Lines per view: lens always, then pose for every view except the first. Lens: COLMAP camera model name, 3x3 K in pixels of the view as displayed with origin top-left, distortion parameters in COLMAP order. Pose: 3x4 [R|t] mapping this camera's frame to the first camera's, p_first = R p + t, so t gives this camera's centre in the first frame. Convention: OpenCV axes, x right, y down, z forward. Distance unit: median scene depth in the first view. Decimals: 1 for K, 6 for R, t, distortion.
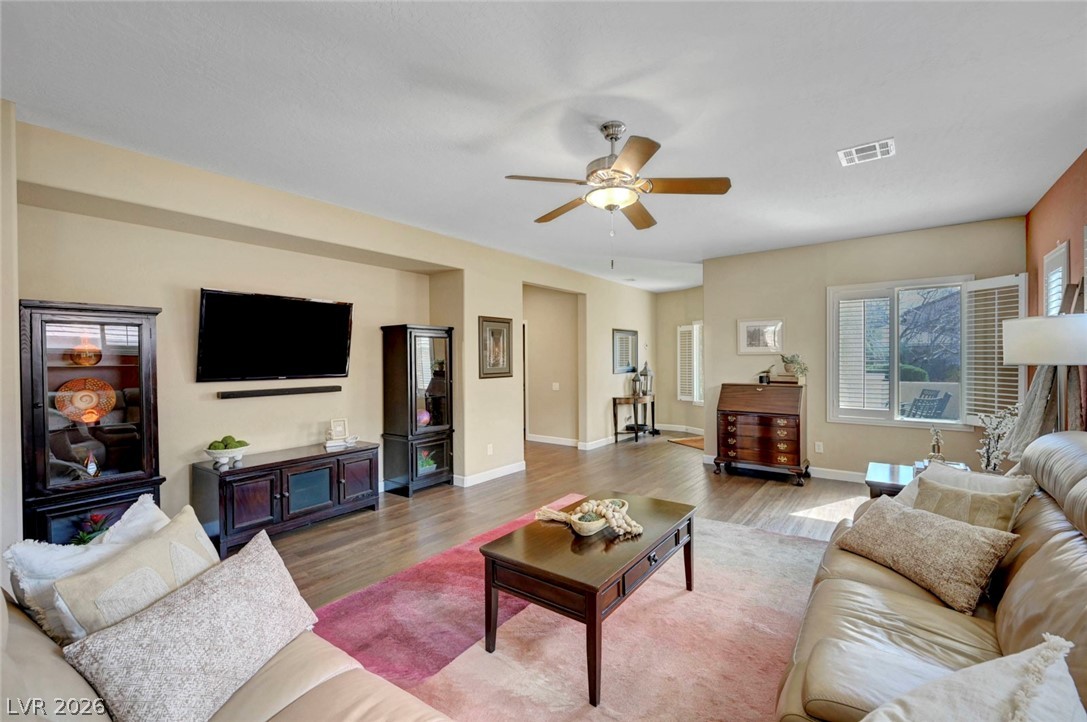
lens RADIAL K [[462.1, 0, 535.4], [0, 462.1, 357.8], [0, 0, 1]] dist [0.000574, 0.000382]
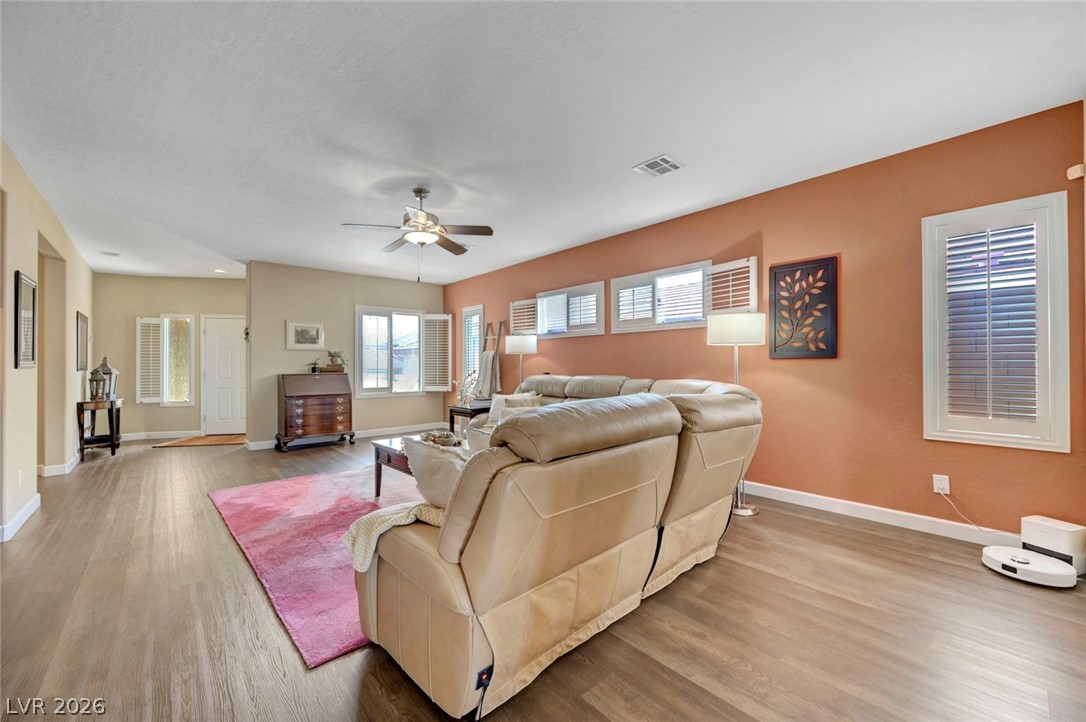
lens RADIAL K [[431.6, 0, 559.7], [0, 431.6, 358.8], [0, 0, 1]] dist [0.001394, 0.000003]
pose [[0.170736, 0.018776, 0.985138, -0.571346], [0.000711, 0.999816, -0.019179, 0.041222], [-0.985317, 0.003975, 0.170691, 0.150398]]
